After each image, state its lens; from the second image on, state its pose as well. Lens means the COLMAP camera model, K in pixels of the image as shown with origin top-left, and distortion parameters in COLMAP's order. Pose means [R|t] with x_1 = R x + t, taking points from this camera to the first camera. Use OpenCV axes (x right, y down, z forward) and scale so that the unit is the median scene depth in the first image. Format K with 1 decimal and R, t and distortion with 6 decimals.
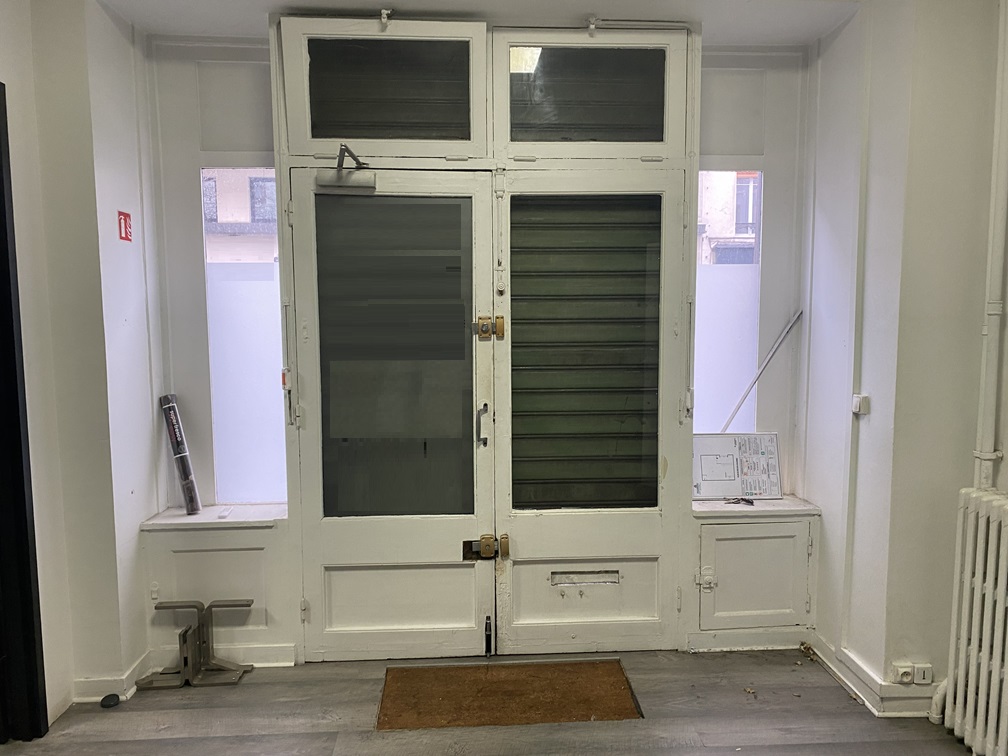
lens RADIAL K [[766.8, 0, 503.8], [0, 766.8, 378.0], [0, 0, 1]] dist [0.012824, -0.018315]
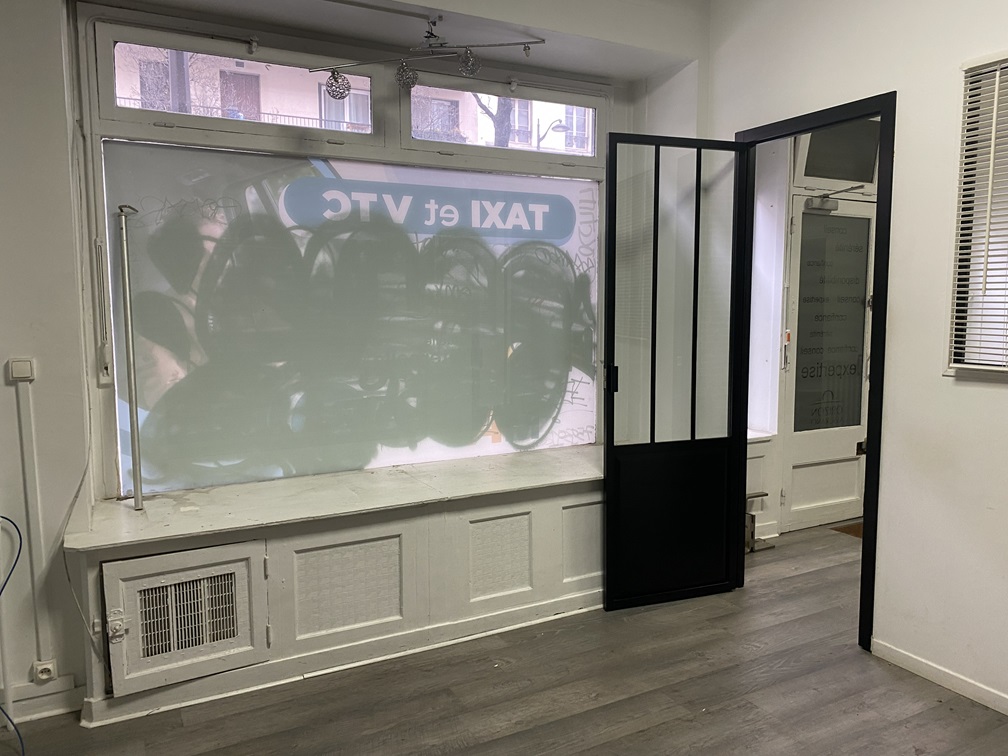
lens RADIAL K [[766.8, 0, 506.2], [0, 766.8, 379.6], [0, 0, 1]] dist [0.012824, -0.018315]
pose [[0.903993, -0.036268, 0.426007, -1.349937], [0.030395, 0.999326, 0.020579, 0.032816], [-0.426466, -0.005655, 0.904486, -0.095605]]
